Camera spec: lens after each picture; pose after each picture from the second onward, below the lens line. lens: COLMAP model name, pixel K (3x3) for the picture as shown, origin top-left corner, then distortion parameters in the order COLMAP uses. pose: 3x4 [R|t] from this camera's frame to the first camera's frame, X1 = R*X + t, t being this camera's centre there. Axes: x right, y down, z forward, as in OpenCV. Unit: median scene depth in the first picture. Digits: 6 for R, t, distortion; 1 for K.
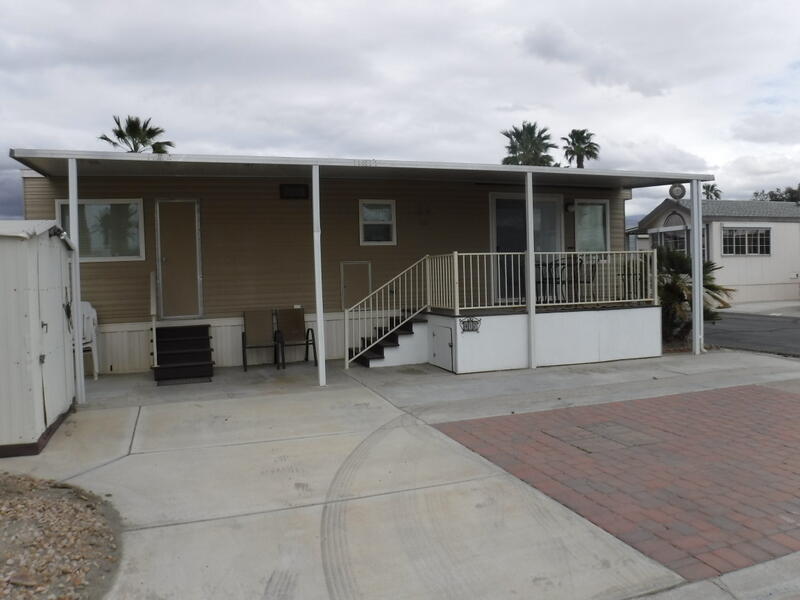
lens RADIAL K [[662.1, 0, 404.9], [0, 662.1, 292.7], [0, 0, 1]] dist [-0.086380, 0.037731]
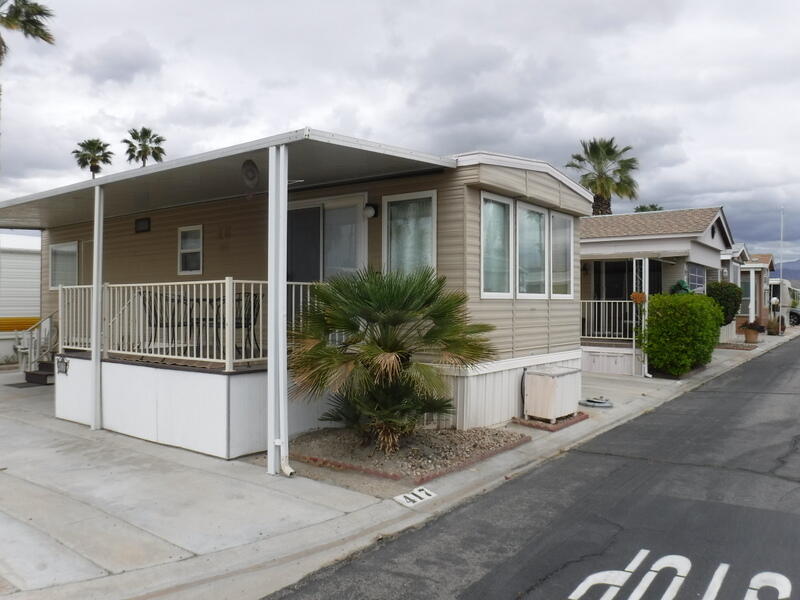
lens RADIAL K [[662.1, 0, 404.9], [0, 662.1, 292.7], [0, 0, 1]] dist [-0.086380, 0.037731]
pose [[0.549337, 0.011993, -0.835515, 0.906991], [-0.038634, 0.999192, -0.011059, -0.048899], [0.834707, 0.038355, 0.549357, 0.753683]]
